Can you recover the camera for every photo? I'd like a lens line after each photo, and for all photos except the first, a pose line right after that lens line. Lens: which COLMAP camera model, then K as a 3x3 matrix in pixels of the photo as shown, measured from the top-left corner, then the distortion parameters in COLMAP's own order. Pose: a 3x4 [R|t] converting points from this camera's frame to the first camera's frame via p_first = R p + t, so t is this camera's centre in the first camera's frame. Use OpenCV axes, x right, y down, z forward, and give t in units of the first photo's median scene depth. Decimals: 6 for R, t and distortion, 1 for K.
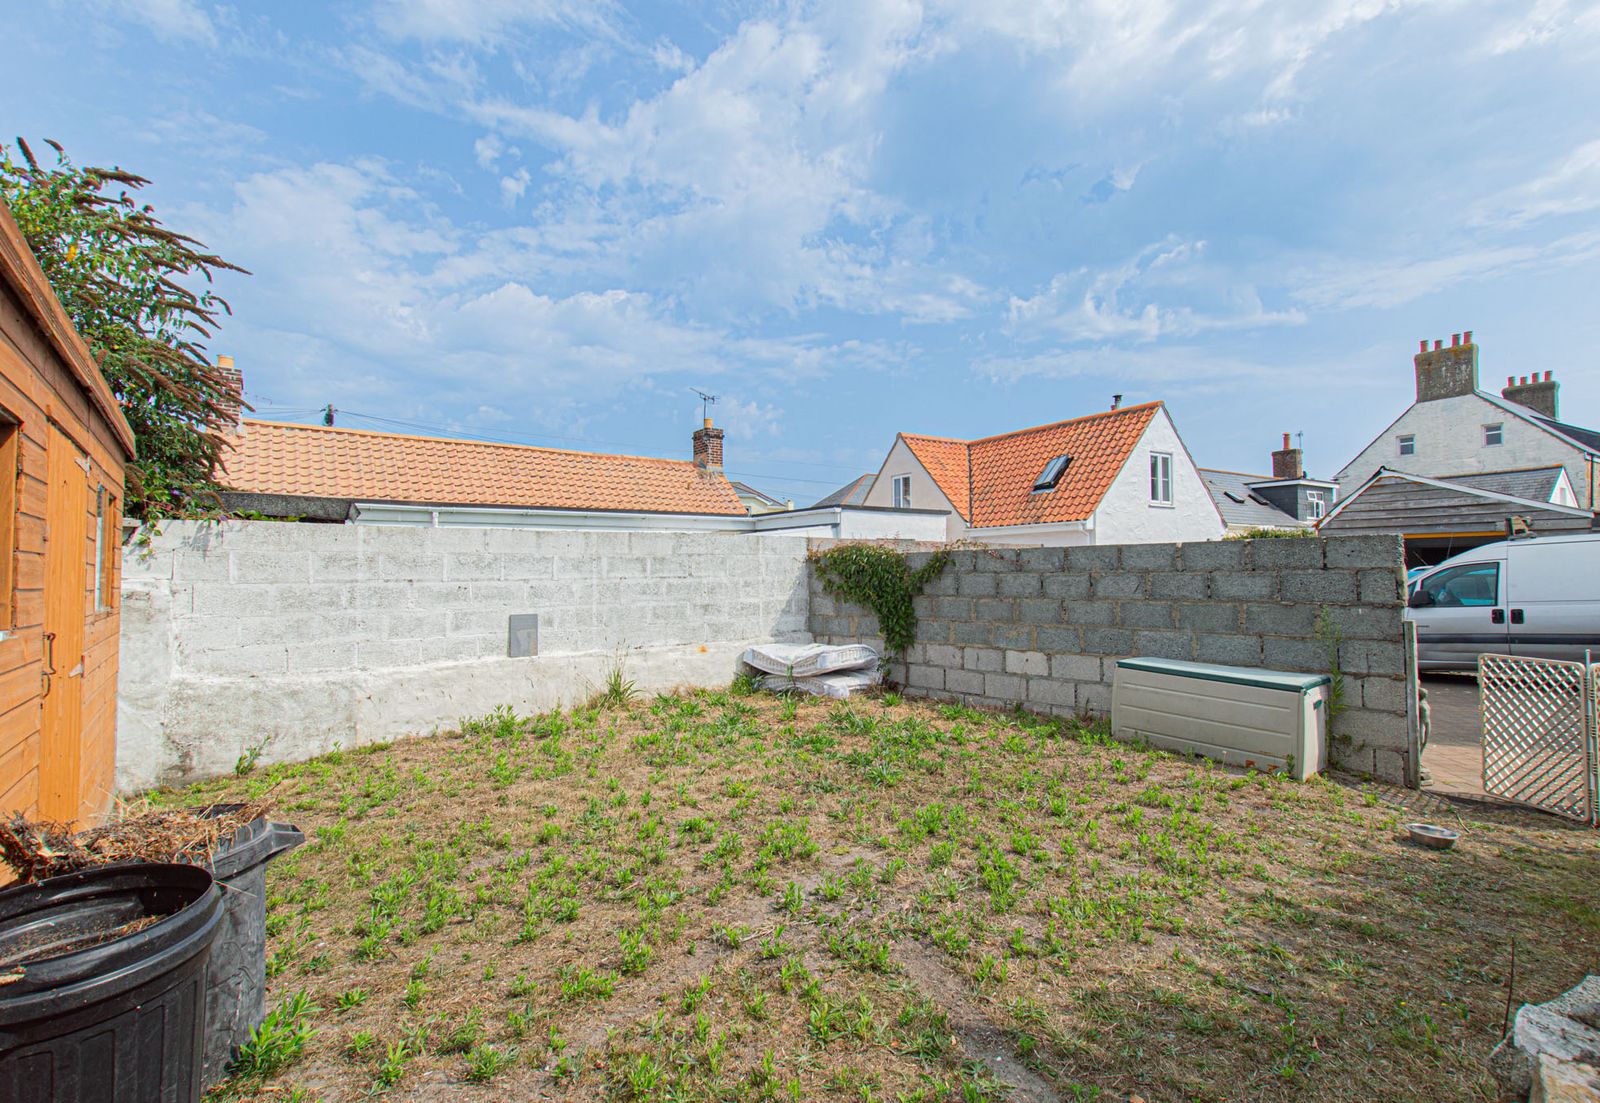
lens RADIAL K [[762.6, 0, 813.5], [0, 762.6, 556.0], [0, 0, 1]] dist [0.012474, -0.009481]
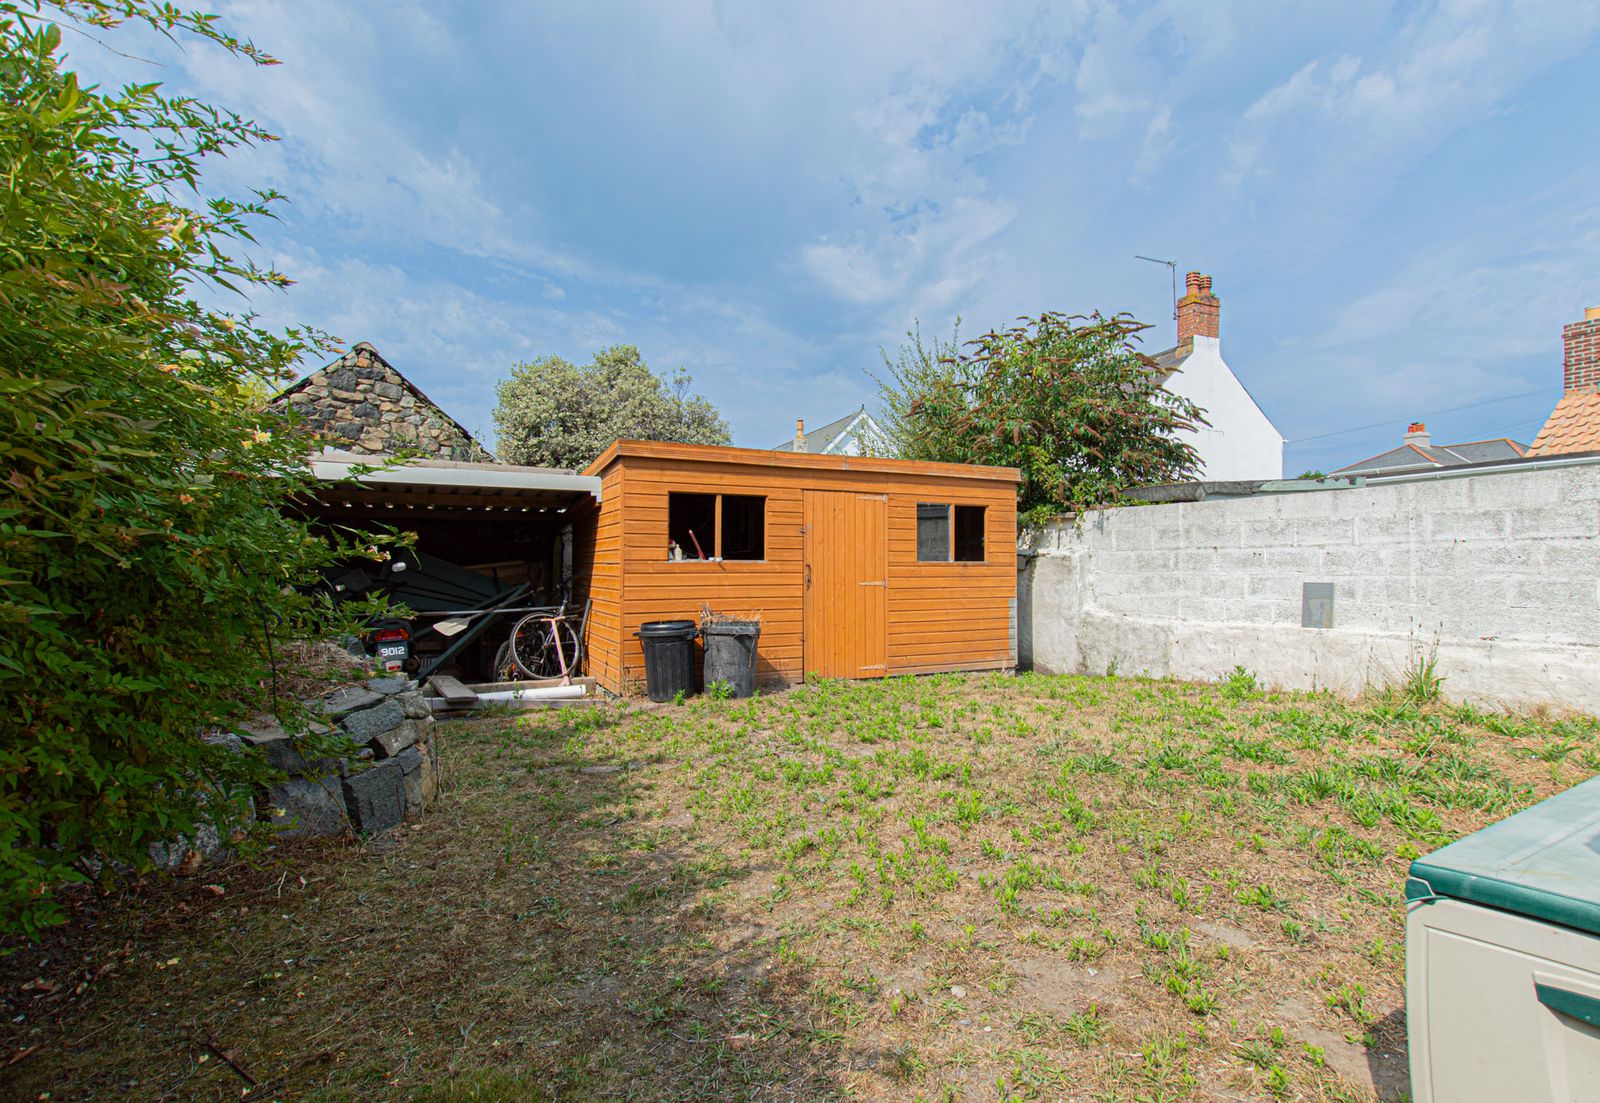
lens RADIAL K [[762.6, 0, 813.5], [0, 762.6, 556.0], [0, 0, 1]] dist [0.012474, -0.009481]
pose [[-0.203542, 0.000236, -0.979066, 0.696744], [0.036021, 0.999325, -0.007248, 0.030387], [0.978403, -0.036742, -0.203413, 0.624439]]
